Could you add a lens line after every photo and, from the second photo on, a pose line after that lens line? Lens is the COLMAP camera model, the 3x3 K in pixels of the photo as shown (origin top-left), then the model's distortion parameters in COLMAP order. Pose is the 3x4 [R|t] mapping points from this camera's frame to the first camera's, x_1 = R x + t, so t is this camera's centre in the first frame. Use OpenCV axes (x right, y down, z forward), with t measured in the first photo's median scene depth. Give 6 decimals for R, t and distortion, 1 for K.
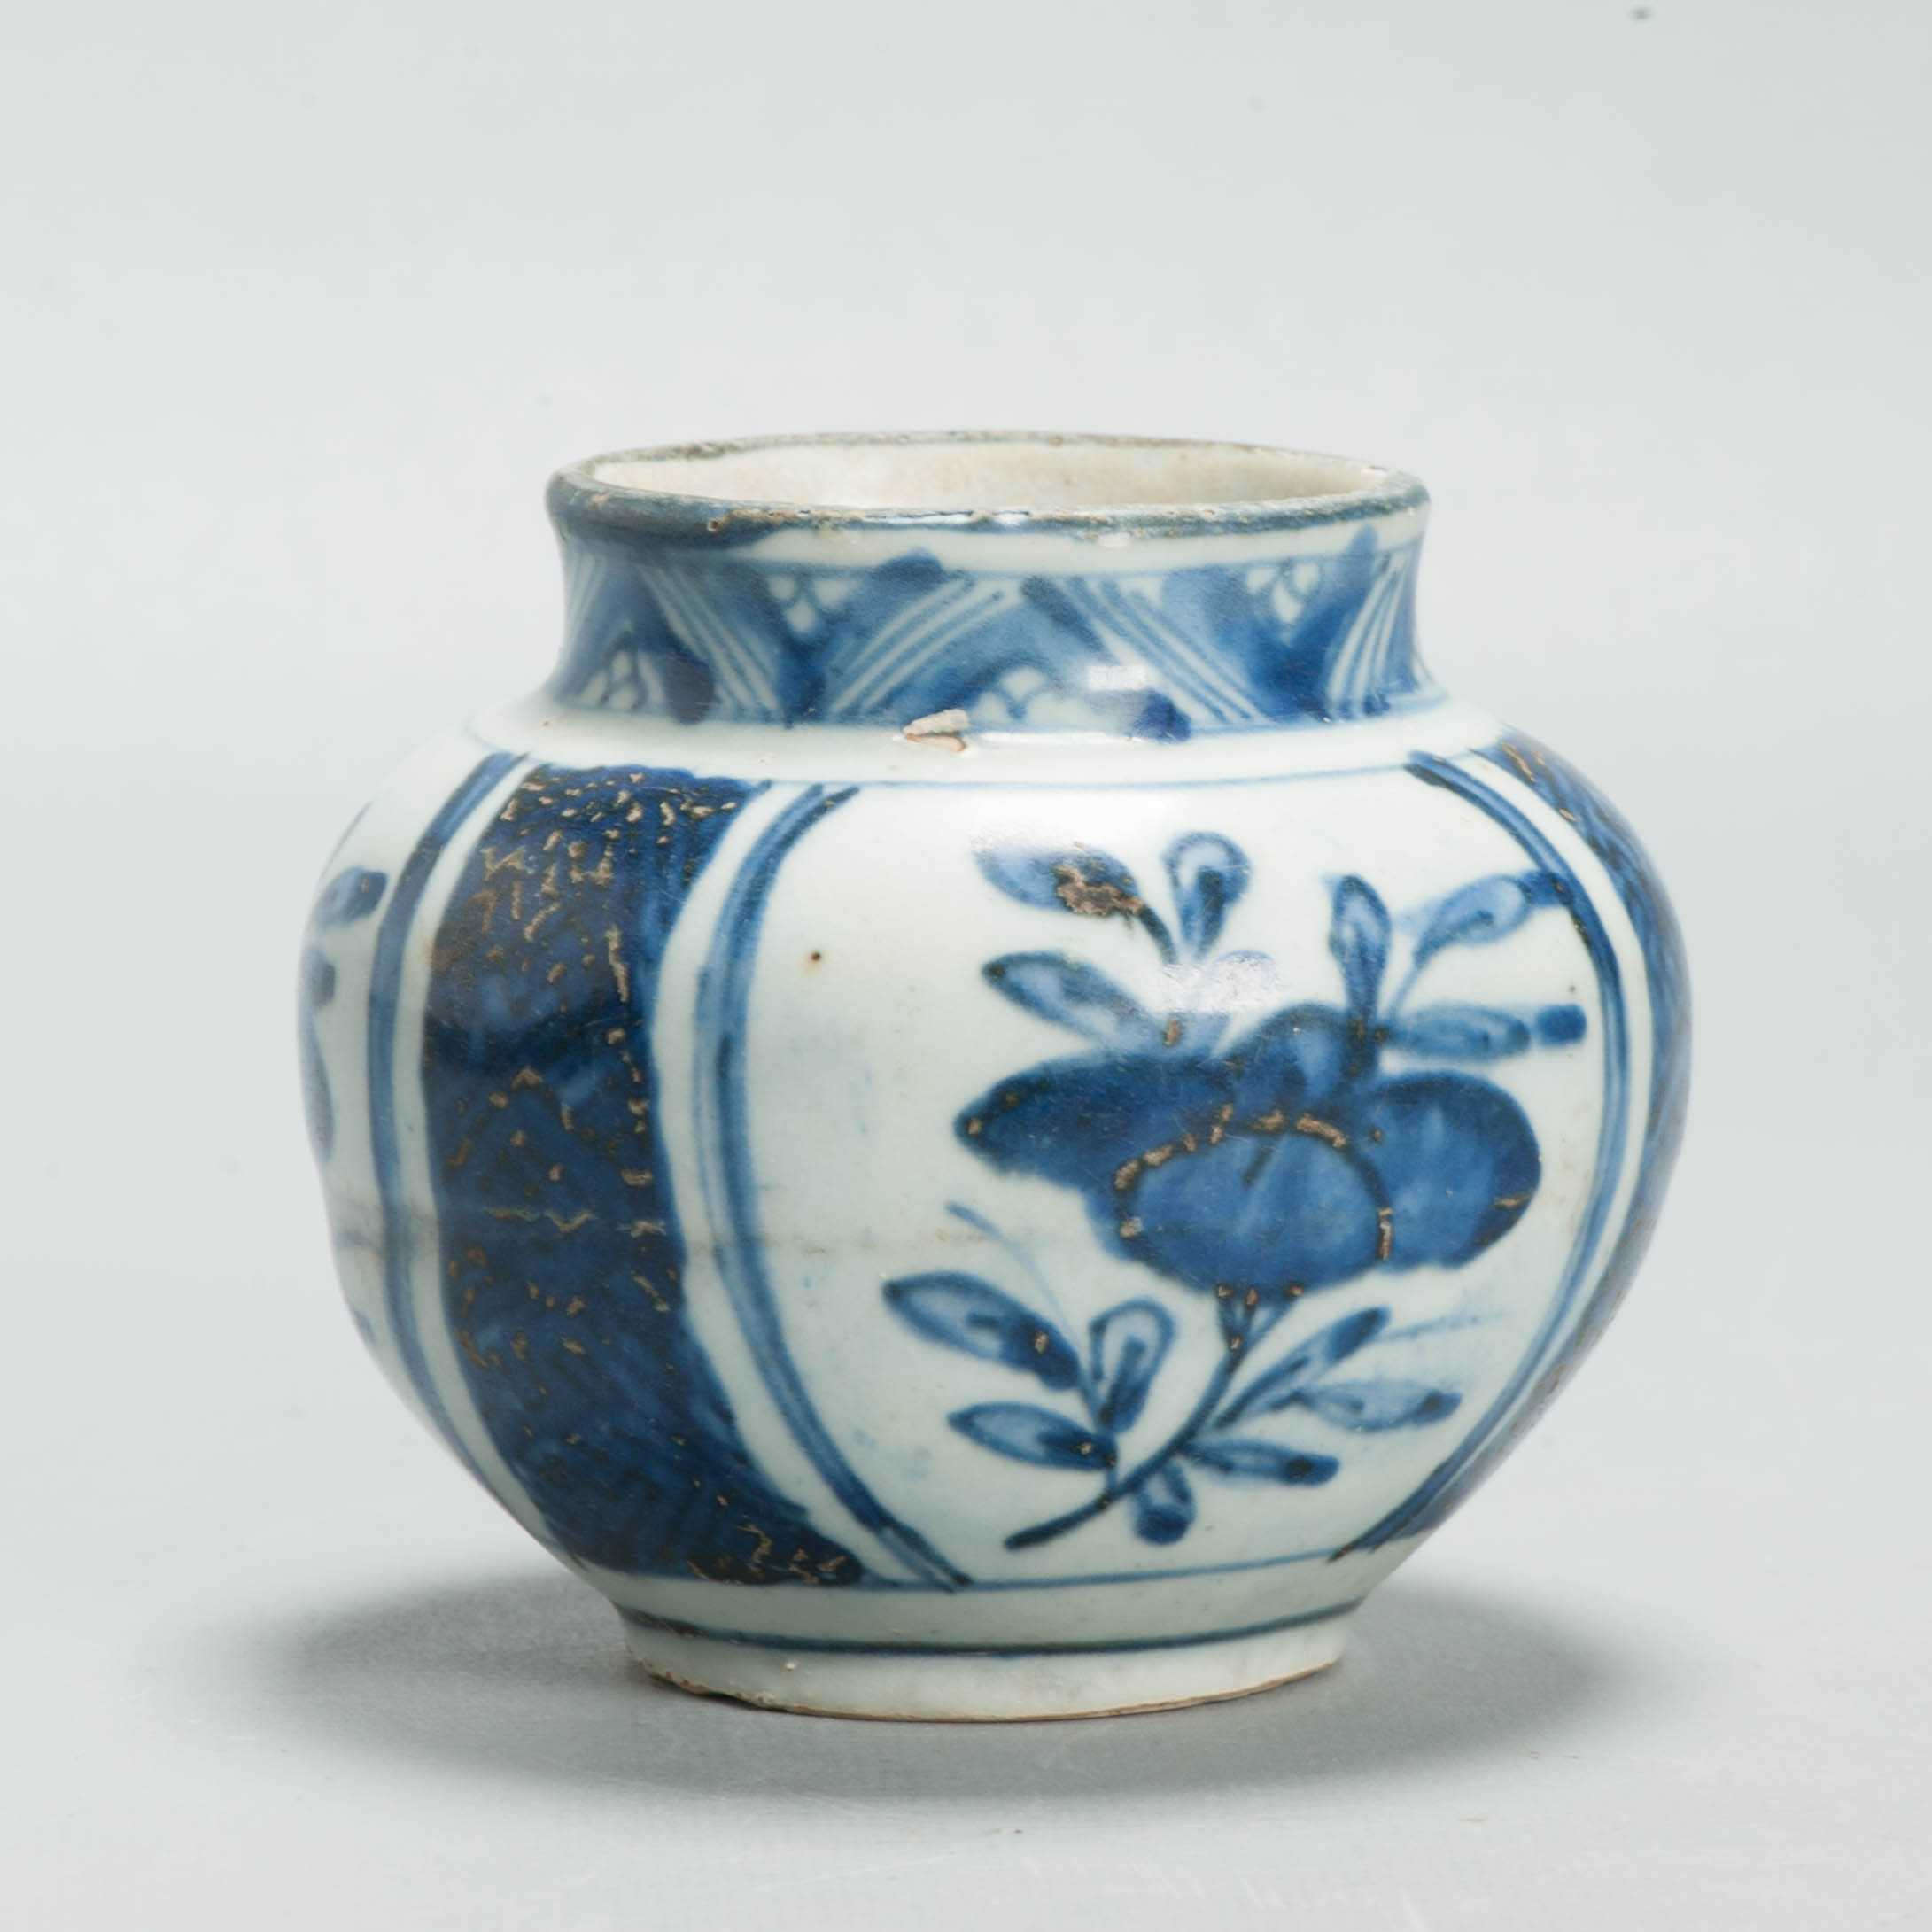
lens RADIAL K [[12701.8, 0, 966.0], [0, 12701.8, 966.0], [0, 0, 1]] dist [-0.099354, 45.951888]
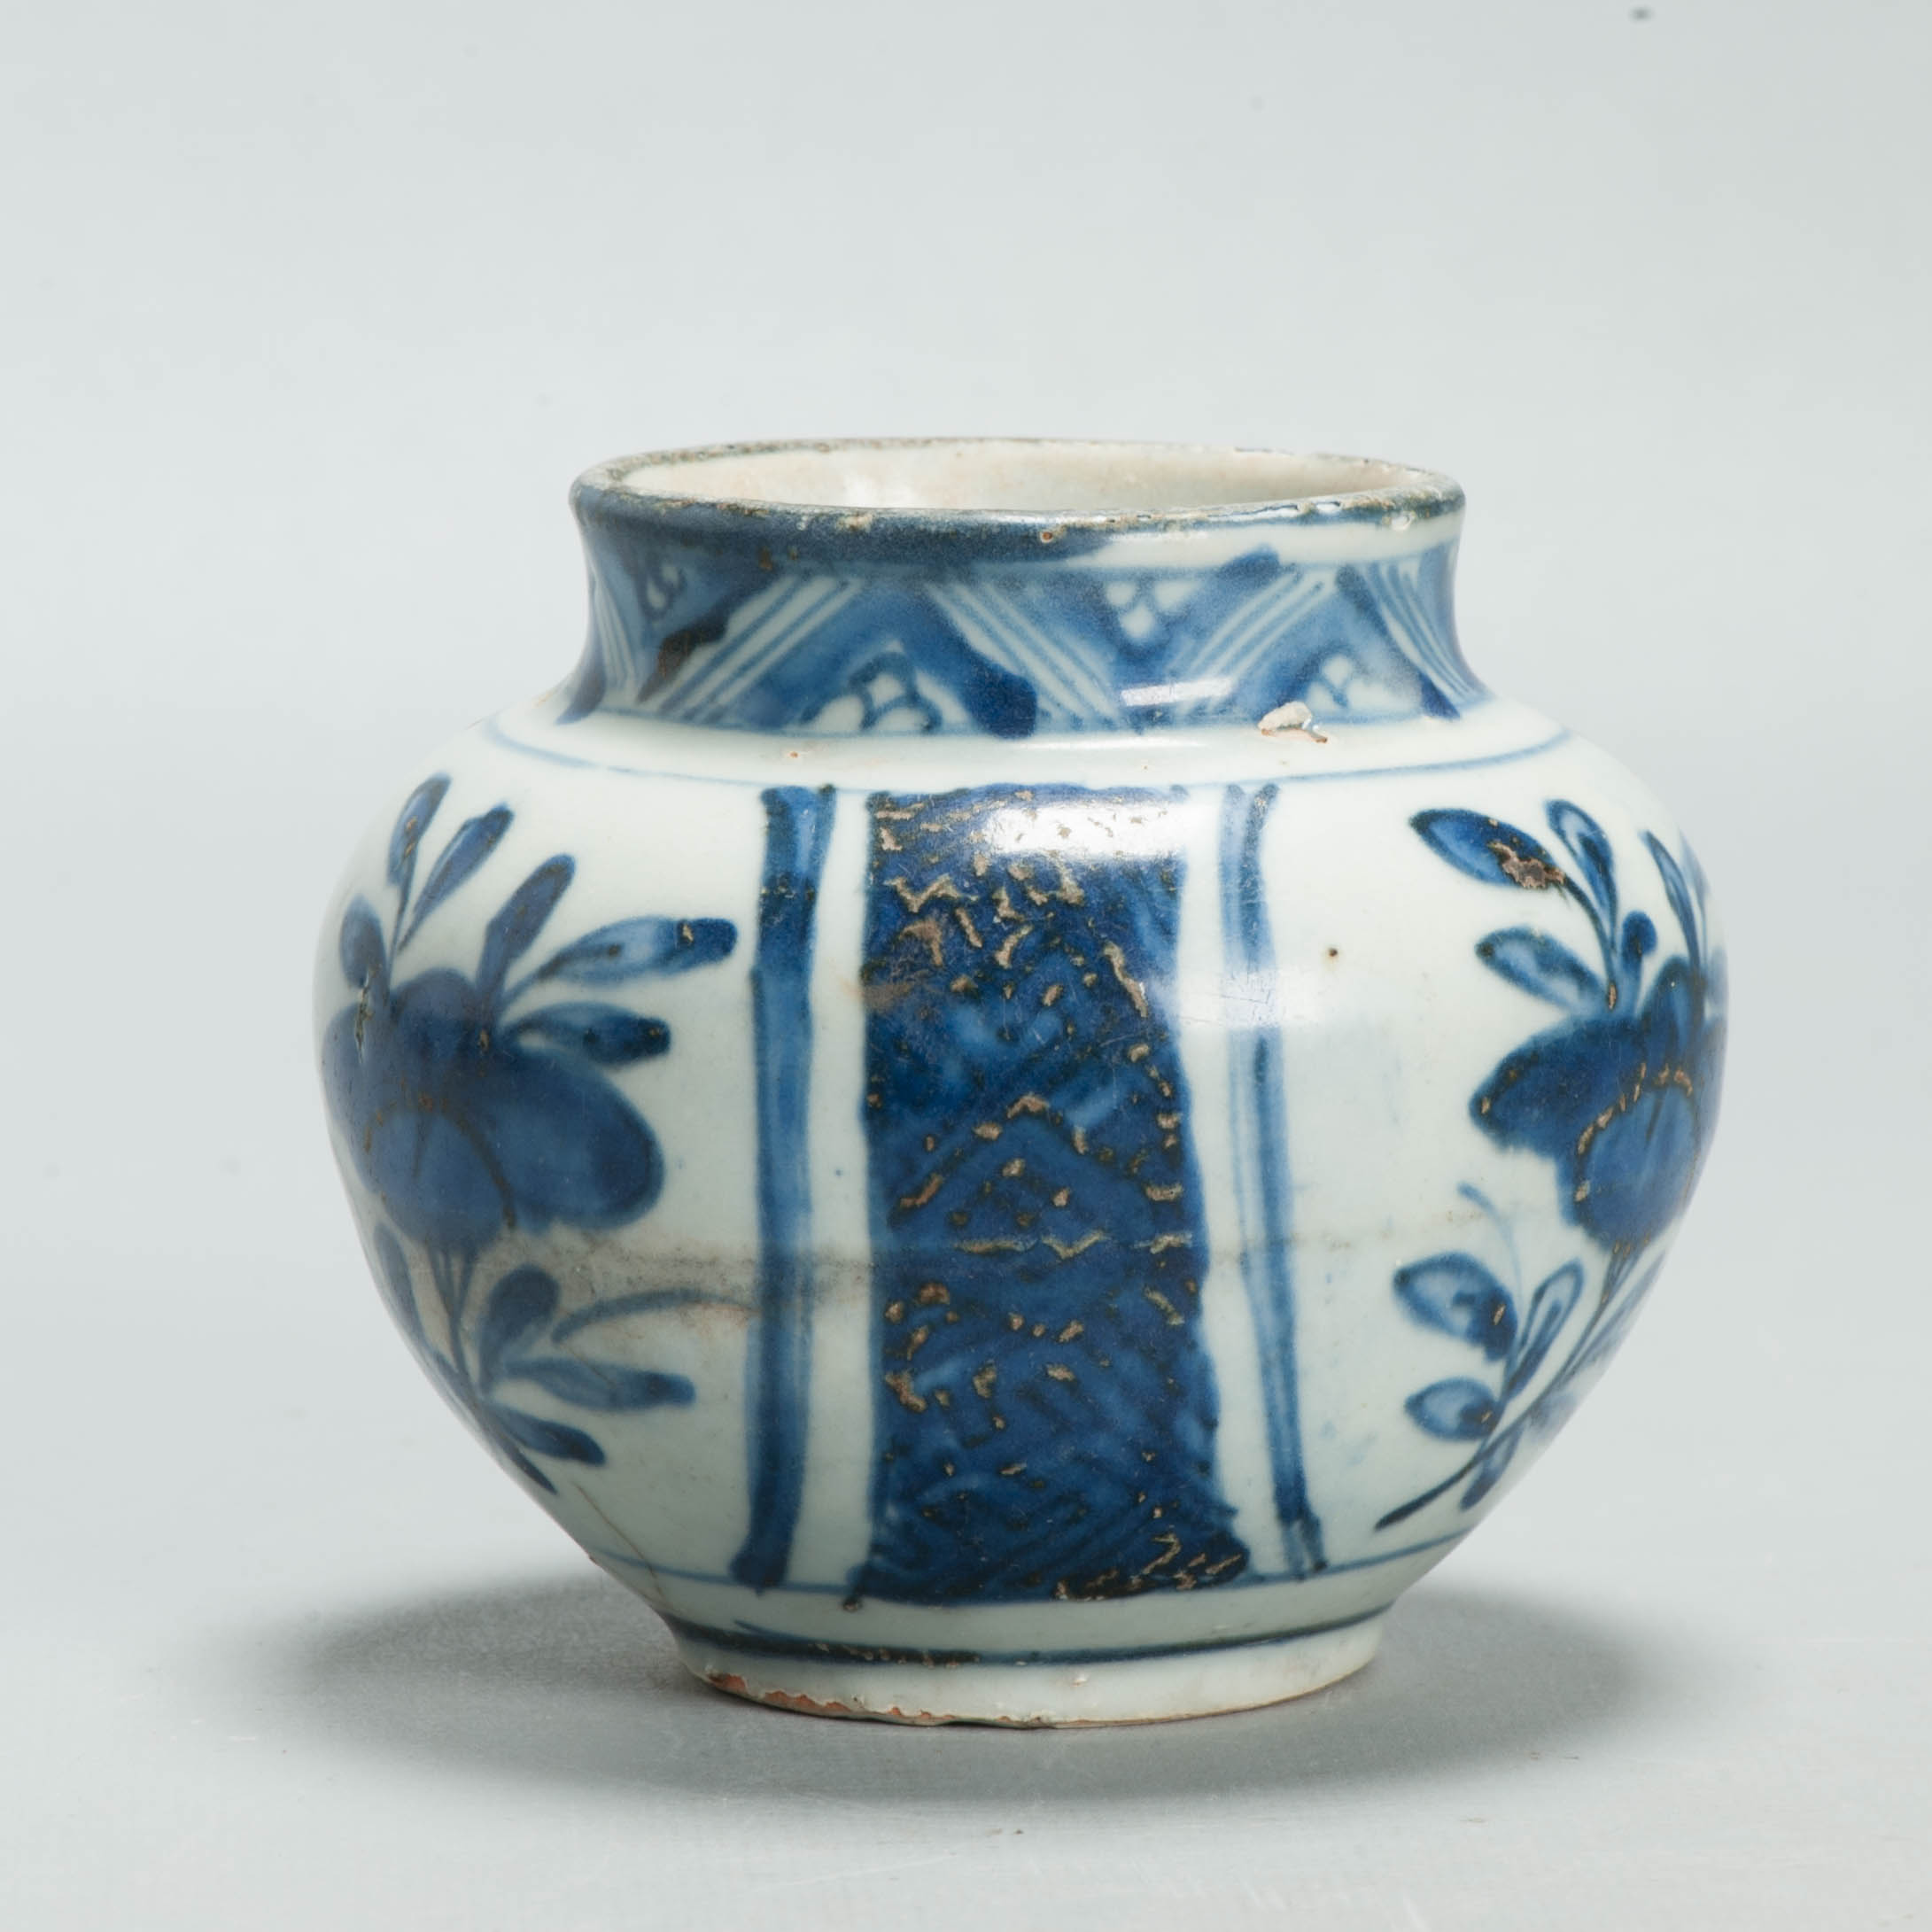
lens RADIAL K [[12701.8, 0, 966.0], [0, 12701.8, 966.0], [0, 0, 1]] dist [-0.099354, 45.951888]
pose [[0.761950, -0.085530, 0.641963, -0.669000], [0.086004, 0.995825, 0.030596, -0.032437], [-0.641899, 0.031899, 0.766125, 0.247560]]
